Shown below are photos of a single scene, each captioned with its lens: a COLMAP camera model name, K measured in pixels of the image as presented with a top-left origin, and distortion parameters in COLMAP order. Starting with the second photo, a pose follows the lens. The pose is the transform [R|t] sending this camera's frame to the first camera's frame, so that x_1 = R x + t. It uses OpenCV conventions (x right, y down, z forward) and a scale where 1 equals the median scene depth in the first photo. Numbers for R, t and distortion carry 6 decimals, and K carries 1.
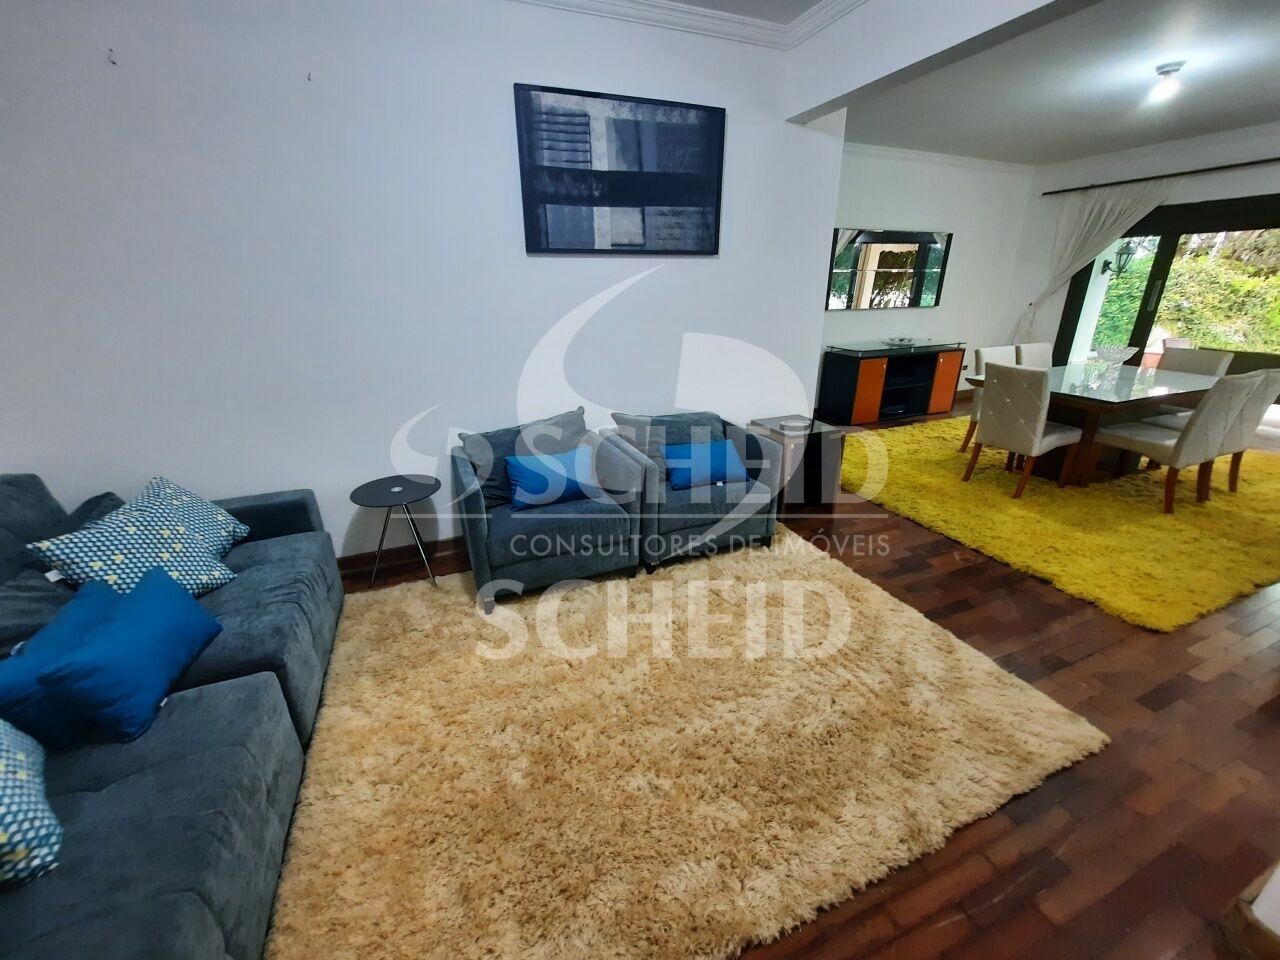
lens RADIAL K [[511.9, 0, 640.7], [0, 511.9, 480.4], [0, 0, 1]] dist [-0.016568, -0.000020]
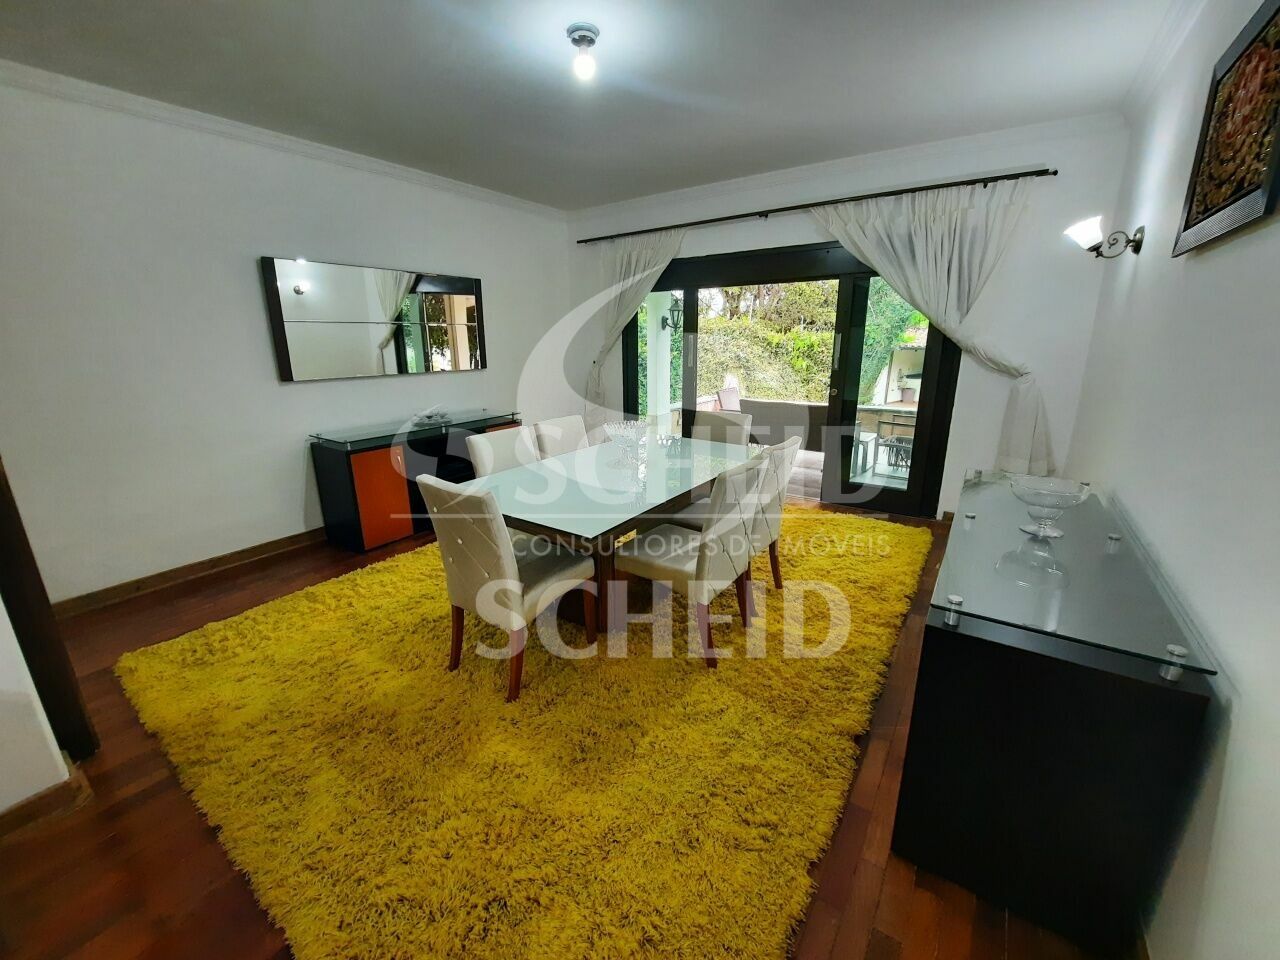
lens RADIAL K [[511.9, 0, 637.4], [0, 511.9, 478.8], [0, 0, 1]] dist [-0.016568, -0.000020]
pose [[0.840031, -0.137621, 0.524793, 0.364145], [0.189317, 0.980846, -0.045822, -0.098941], [-0.508435, 0.137844, 0.849996, 0.244244]]
